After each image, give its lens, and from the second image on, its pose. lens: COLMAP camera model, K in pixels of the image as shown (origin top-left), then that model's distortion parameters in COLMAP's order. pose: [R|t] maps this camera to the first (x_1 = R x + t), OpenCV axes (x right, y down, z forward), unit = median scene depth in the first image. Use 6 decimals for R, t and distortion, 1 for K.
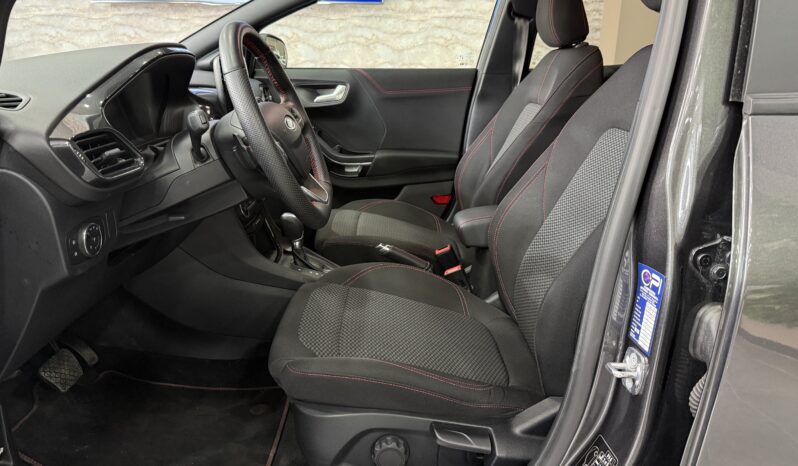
lens RADIAL K [[565.2, 0, 398.9], [0, 565.2, 205.6], [0, 0, 1]] dist [0.032741, -0.065805]
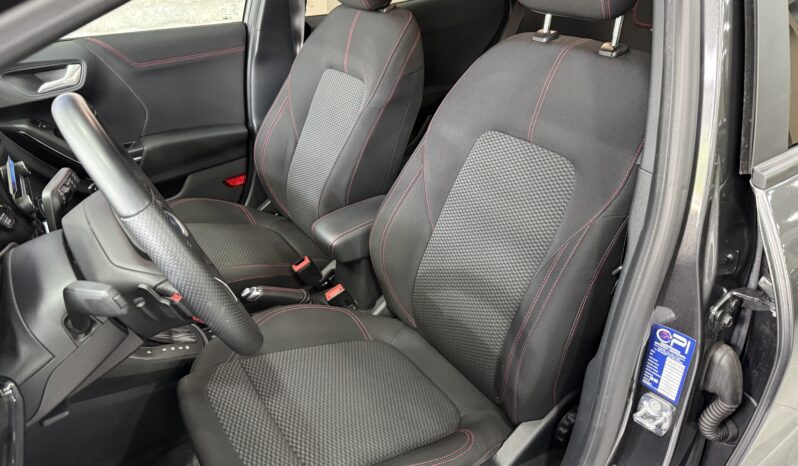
lens RADIAL K [[564.5, 0, 400.7], [0, 564.5, 212.7], [0, 0, 1]] dist [0.031329, 0.000439]
pose [[0.845147, -0.250728, 0.472082, -0.159564], [0.151600, 0.959333, 0.238111, -0.158245], [-0.512586, -0.129672, 0.848788, 0.140968]]
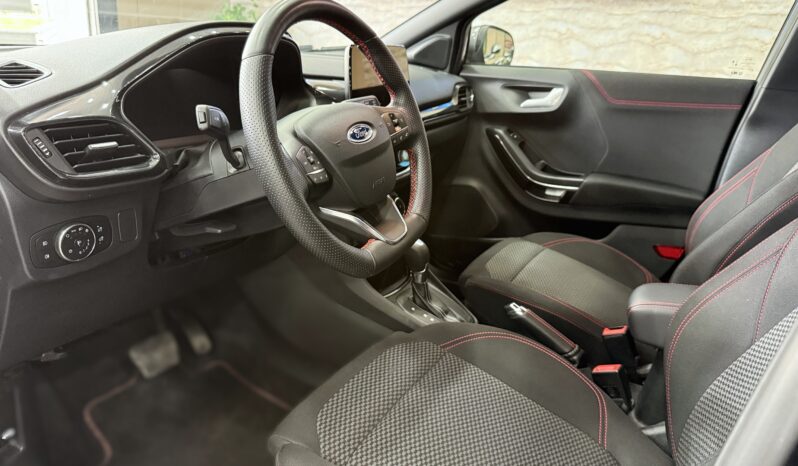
lens RADIAL K [[565.2, 0, 398.9], [0, 565.2, 205.6], [0, 0, 1]] dist [0.032741, -0.065805]
pose [[0.868277, 0.169636, -0.466174, 0.124139], [-0.168408, 0.984705, 0.044654, -0.051603], [0.466619, 0.039735, 0.883565, 0.201833]]
